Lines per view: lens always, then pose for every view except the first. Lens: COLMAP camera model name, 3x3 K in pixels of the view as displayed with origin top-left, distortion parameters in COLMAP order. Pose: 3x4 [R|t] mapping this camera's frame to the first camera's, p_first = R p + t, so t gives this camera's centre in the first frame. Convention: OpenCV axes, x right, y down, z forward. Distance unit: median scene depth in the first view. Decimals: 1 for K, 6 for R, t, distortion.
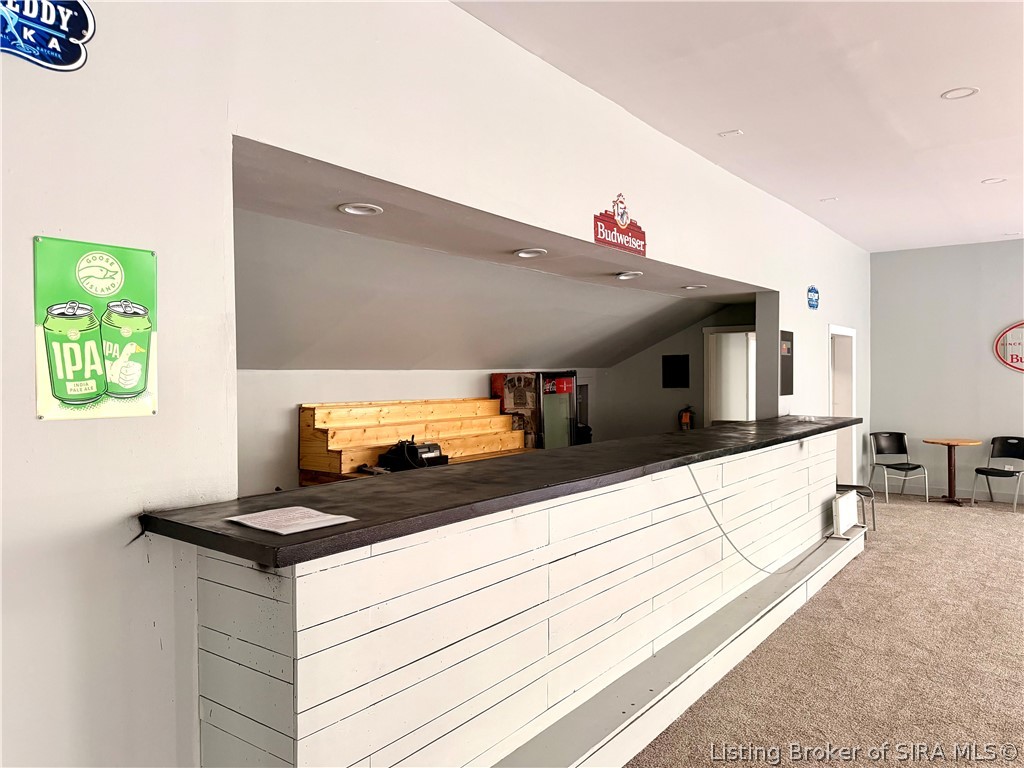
lens RADIAL K [[754.5, 0, 502.8], [0, 754.5, 386.6], [0, 0, 1]] dist [0.000749, -0.026439]
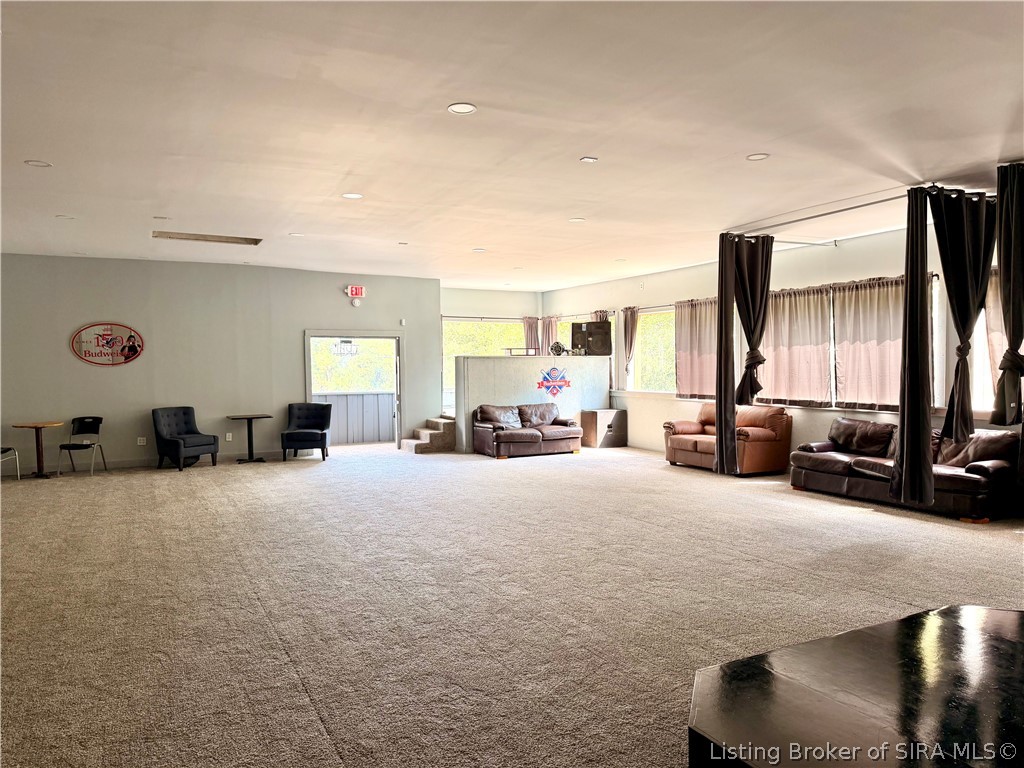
lens RADIAL K [[754.5, 0, 502.8], [0, 754.5, 386.6], [0, 0, 1]] dist [0.000749, -0.026439]
pose [[0.455020, -0.028083, 0.890038, -0.112297], [0.023943, 0.999527, 0.019297, 0.009433], [-0.890159, 0.012530, 0.455477, -0.173636]]
